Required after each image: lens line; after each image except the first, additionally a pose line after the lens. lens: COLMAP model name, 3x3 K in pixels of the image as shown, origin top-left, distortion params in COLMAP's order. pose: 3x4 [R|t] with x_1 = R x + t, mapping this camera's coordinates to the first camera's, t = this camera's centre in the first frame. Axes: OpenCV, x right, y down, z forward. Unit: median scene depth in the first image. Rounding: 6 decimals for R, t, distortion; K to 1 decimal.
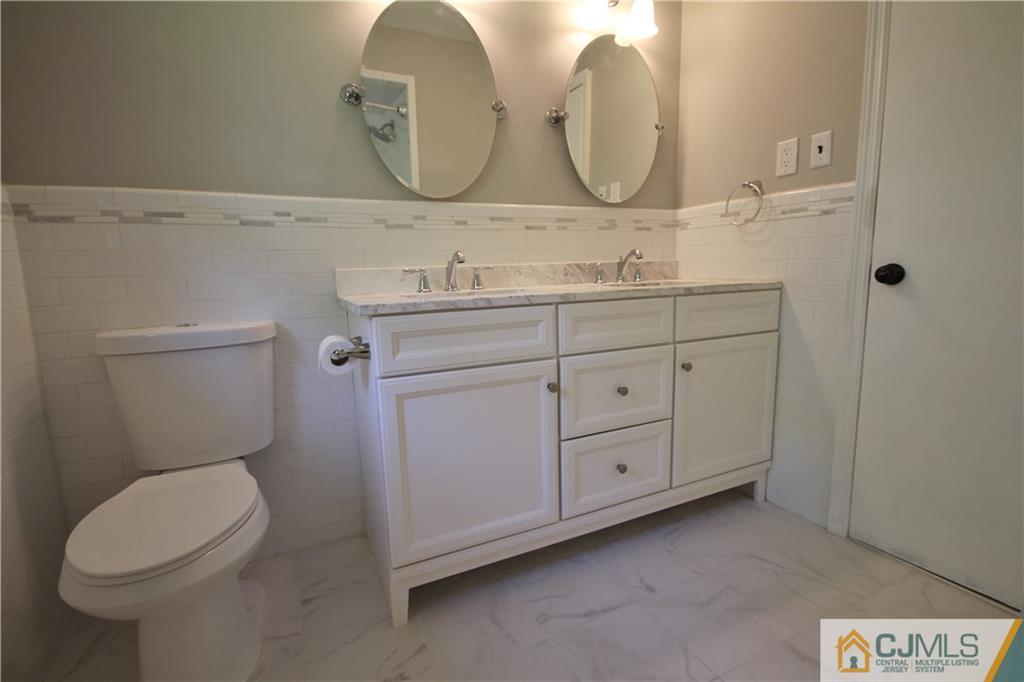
lens RADIAL K [[493.6, 0, 512.0], [0, 493.6, 341.0], [0, 0, 1]] dist [0.000273, 0.000408]
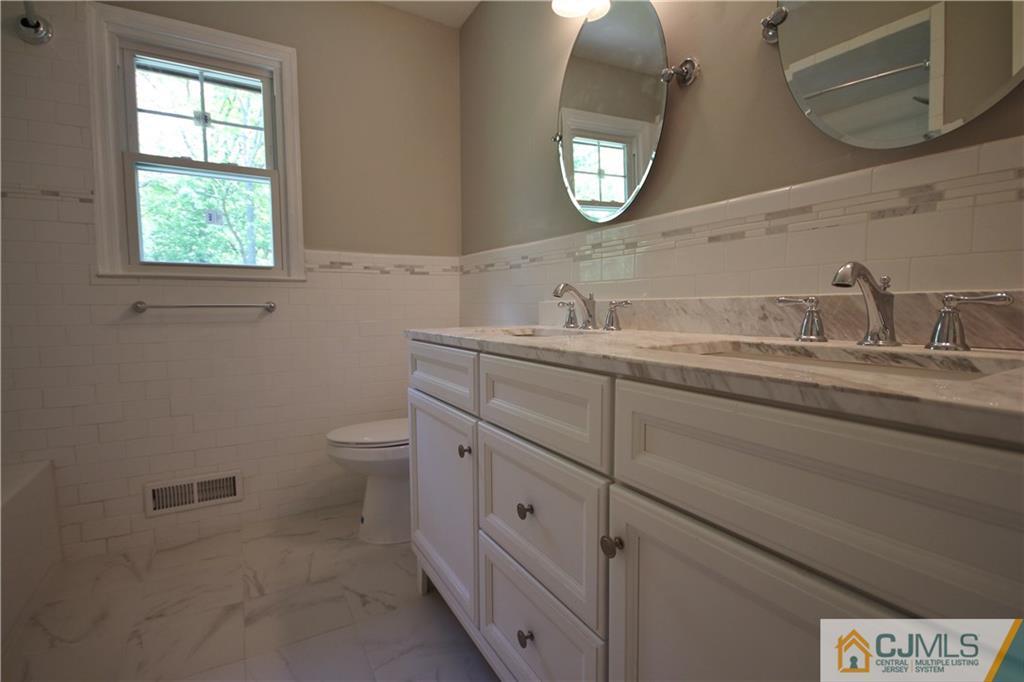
lens RADIAL K [[493.6, 0, 512.0], [0, 493.6, 341.0], [0, 0, 1]] dist [0.000273, 0.000408]
pose [[0.042986, 0.100379, -0.994020, 0.666955], [-0.137924, 0.986010, 0.093605, -0.131274], [0.989510, 0.133076, 0.056229, 0.758858]]
